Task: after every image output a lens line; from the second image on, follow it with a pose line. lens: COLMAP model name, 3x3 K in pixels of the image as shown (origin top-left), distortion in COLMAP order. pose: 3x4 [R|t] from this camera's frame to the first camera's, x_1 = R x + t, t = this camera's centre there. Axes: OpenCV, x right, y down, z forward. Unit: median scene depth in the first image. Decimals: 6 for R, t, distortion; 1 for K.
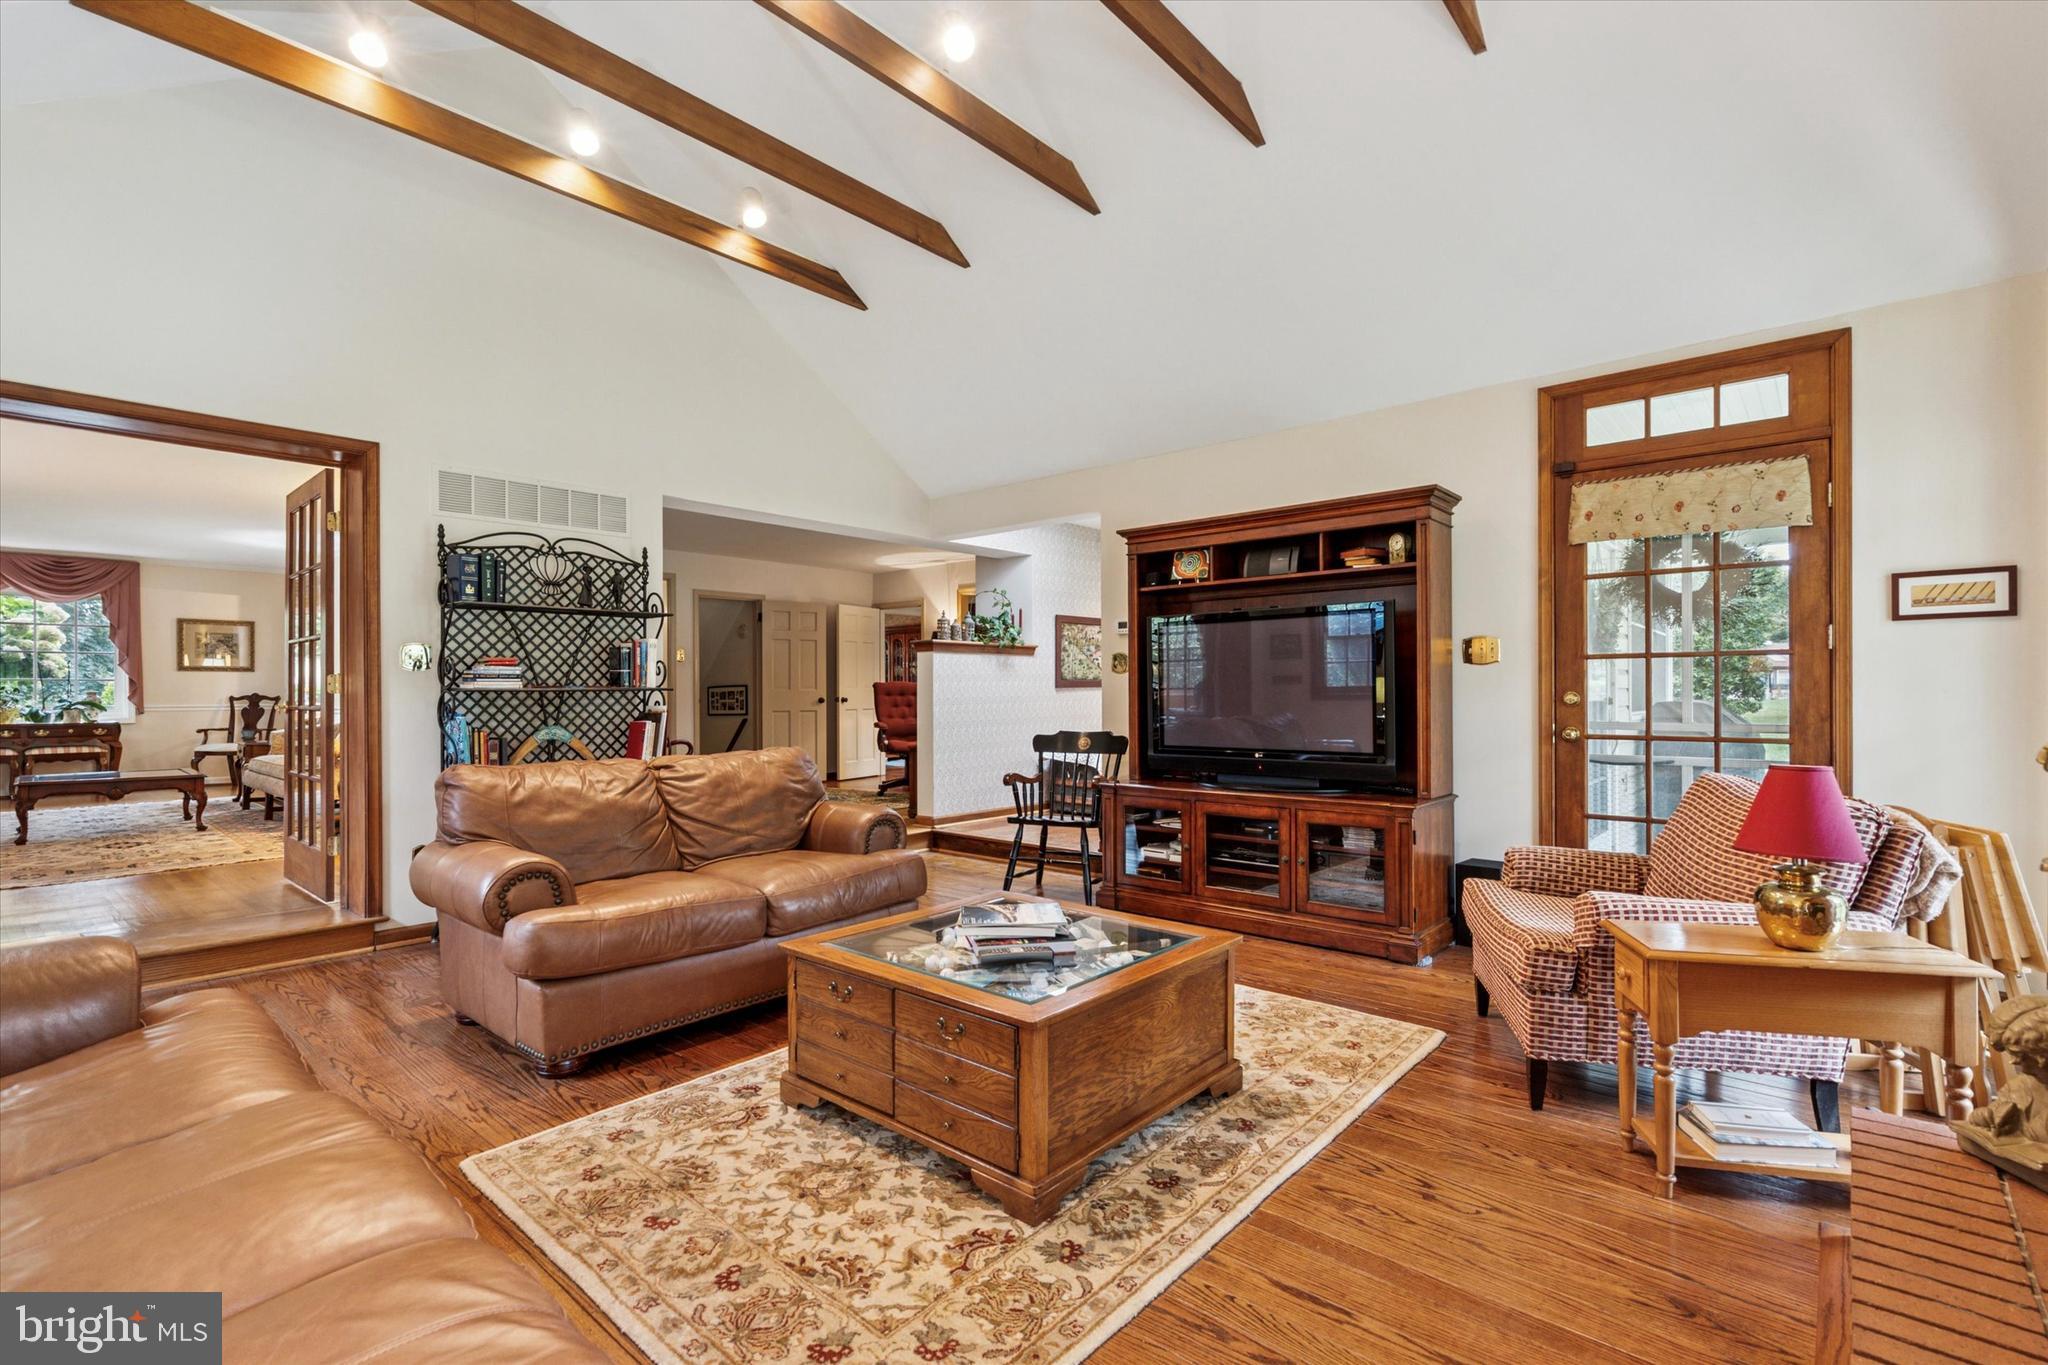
lens RADIAL K [[940.7, 0, 1017.0], [0, 940.7, 691.1], [0, 0, 1]] dist [-0.004749, 0.003586]
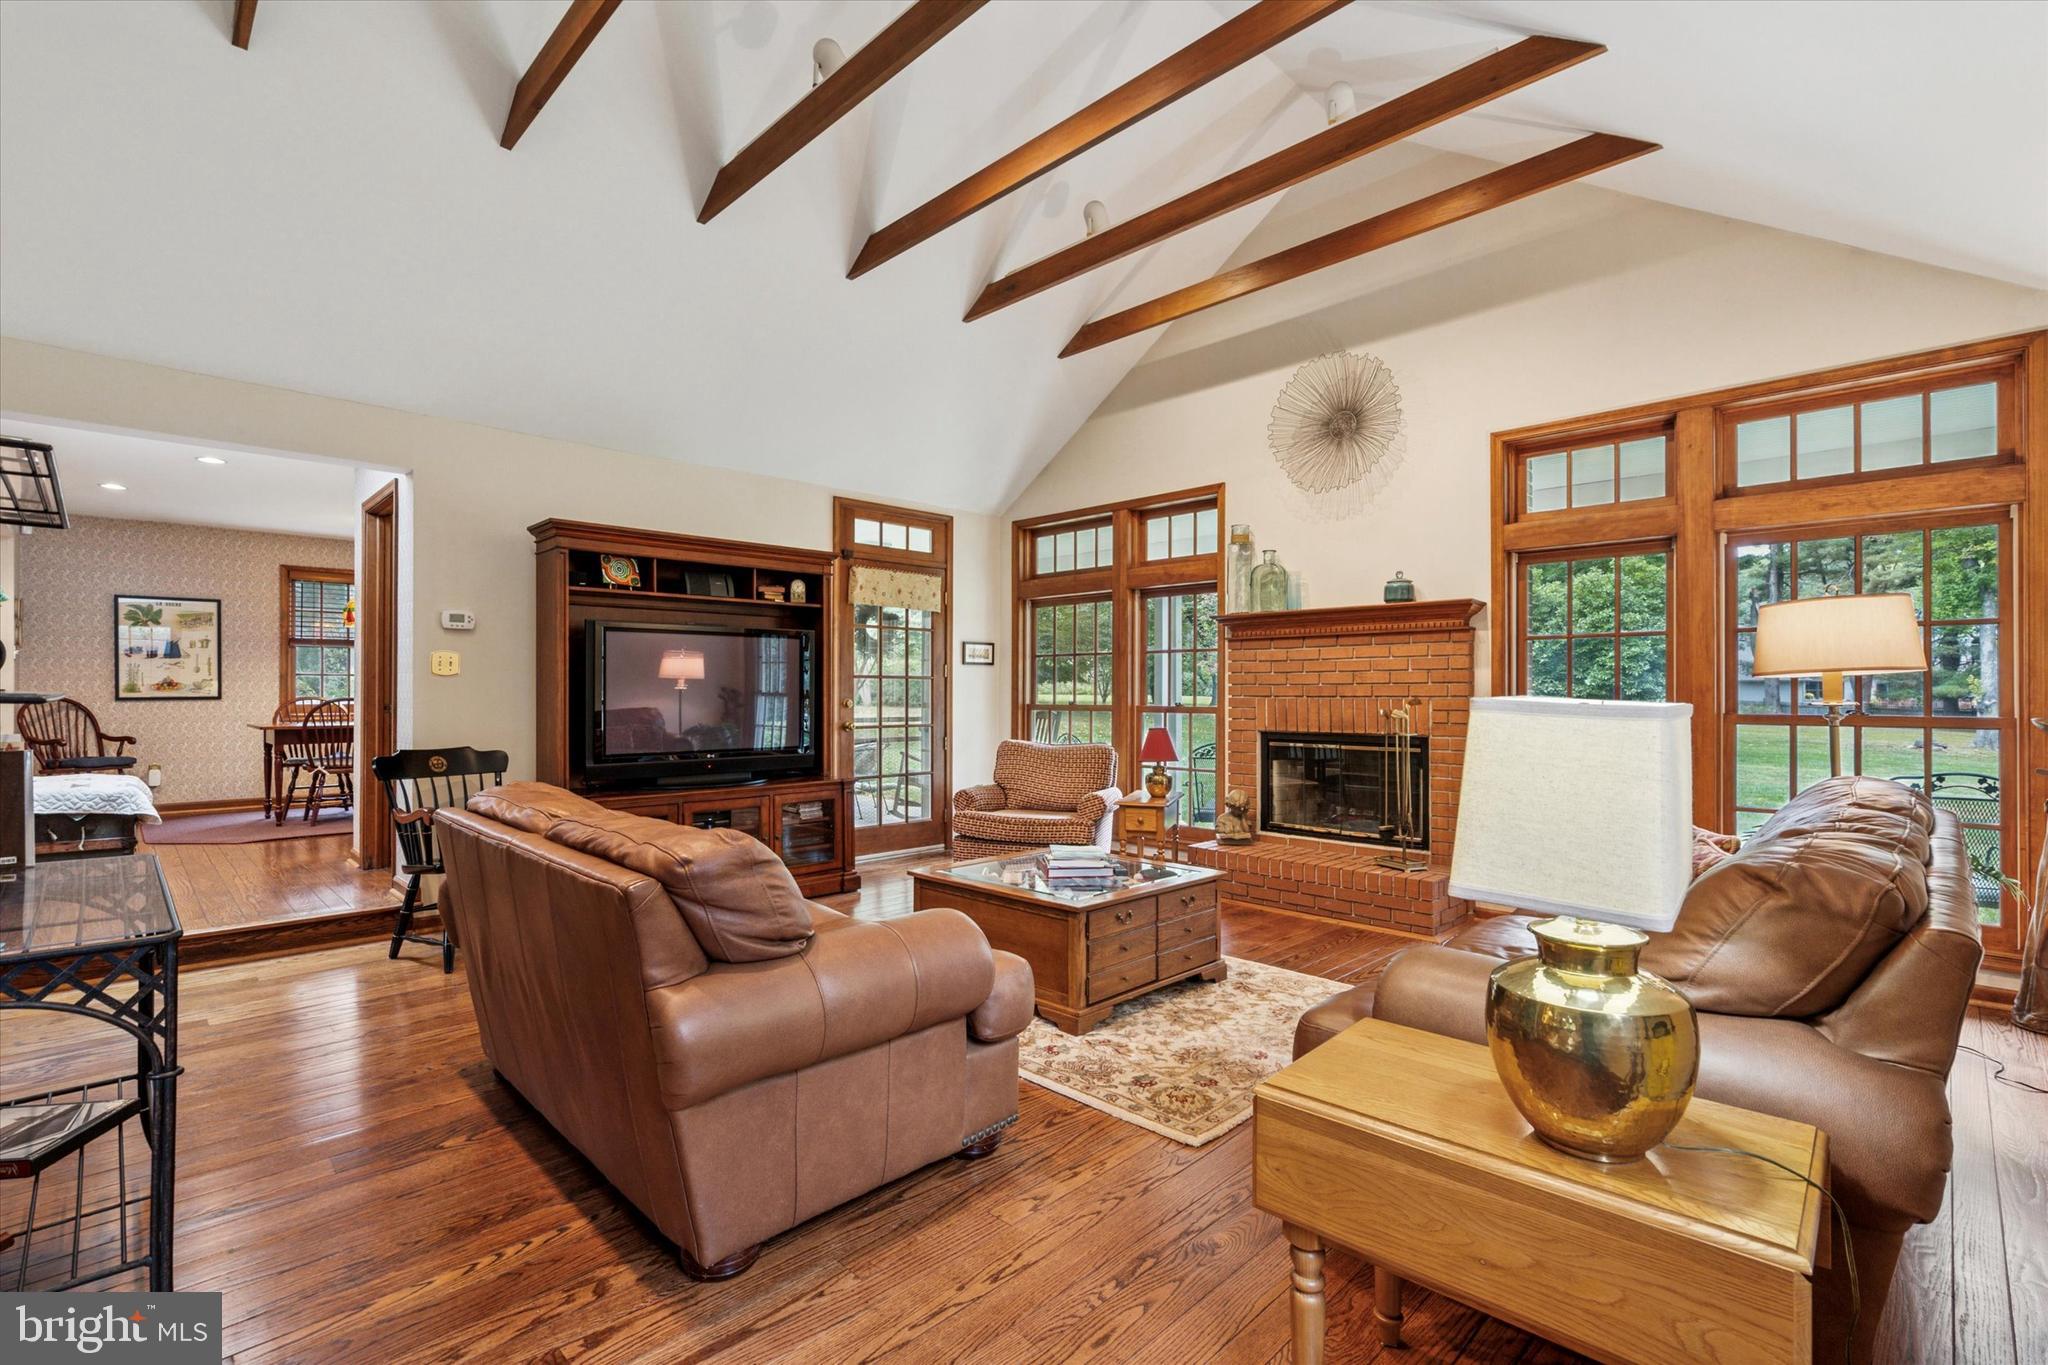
lens RADIAL K [[940.7, 0, 1010.9], [0, 940.7, 680.5], [0, 0, 1]] dist [-0.004749, 0.003586]
pose [[0.062589, 0.016518, 0.997903, -1.610182], [-0.000542, 0.999863, -0.016517, -0.005907], [-0.998039, 0.000492, 0.062590, 1.097157]]
